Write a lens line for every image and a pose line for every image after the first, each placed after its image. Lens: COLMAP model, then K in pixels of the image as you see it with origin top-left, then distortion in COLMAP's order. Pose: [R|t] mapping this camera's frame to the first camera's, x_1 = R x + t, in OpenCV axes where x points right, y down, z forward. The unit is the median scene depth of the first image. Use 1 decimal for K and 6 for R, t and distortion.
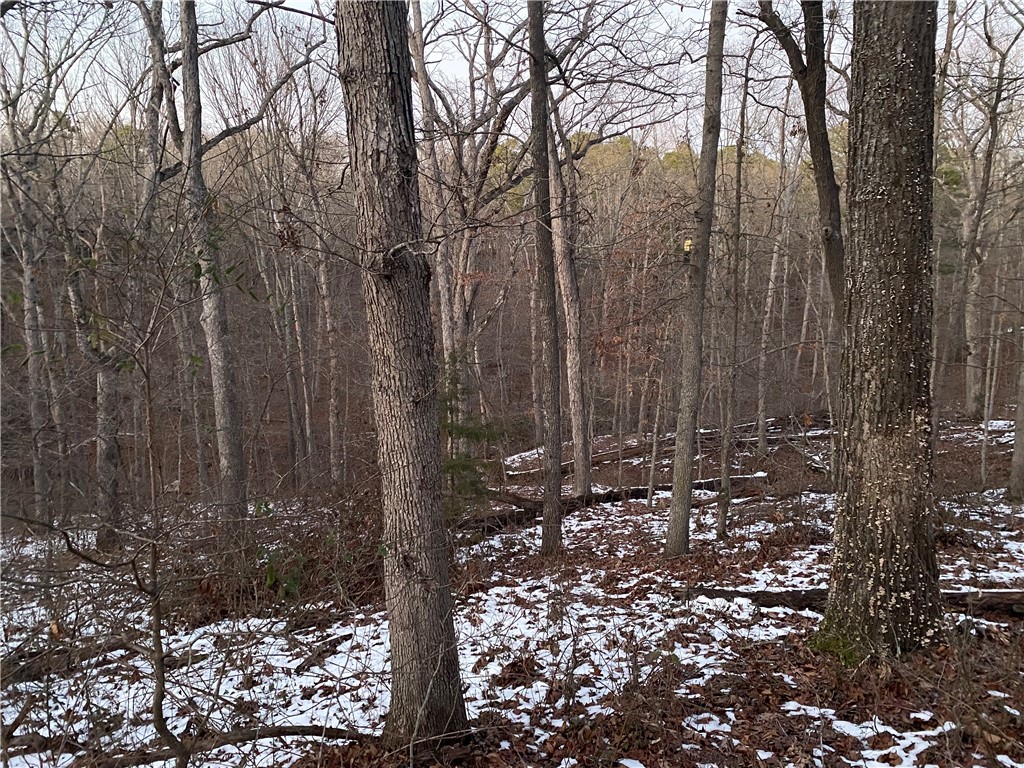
lens RADIAL K [[763.2, 0, 512.0], [0, 763.2, 384.0], [0, 0, 1]] dist [0.007509, 0.001089]
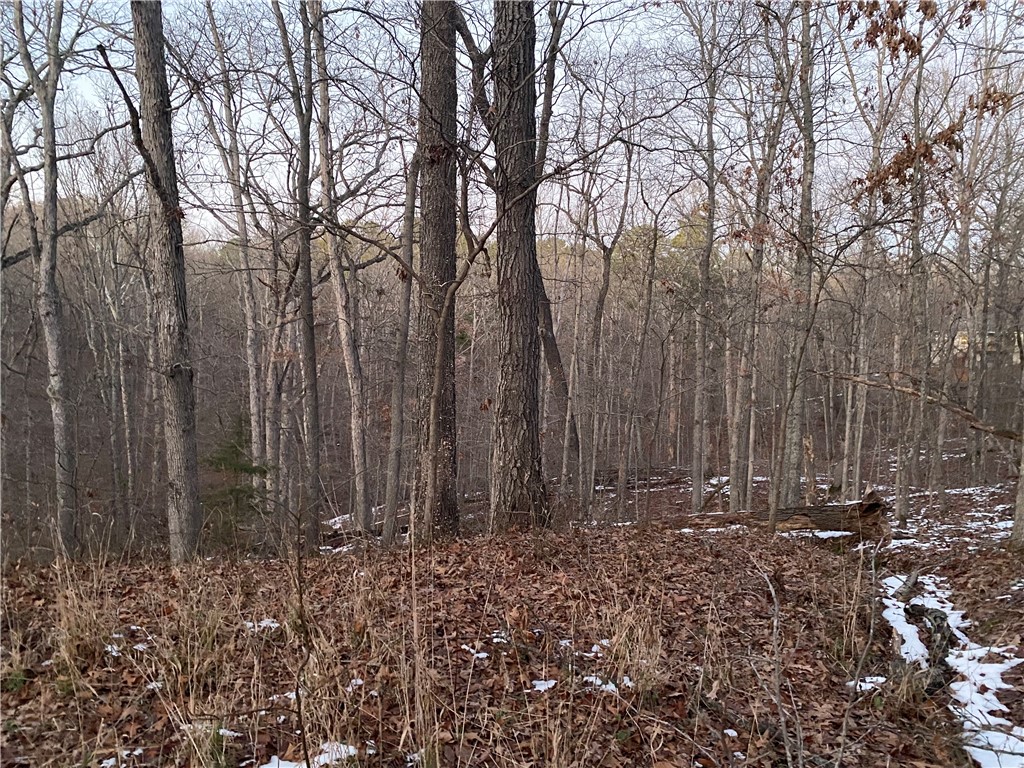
lens RADIAL K [[763.2, 0, 512.0], [0, 763.2, 384.0], [0, 0, 1]] dist [0.007509, 0.001089]
pose [[0.980406, 0.016399, 0.196303, 0.087071], [0.001825, 0.995730, -0.092297, 0.022039], [-0.196978, 0.090847, 0.976190, -0.326799]]
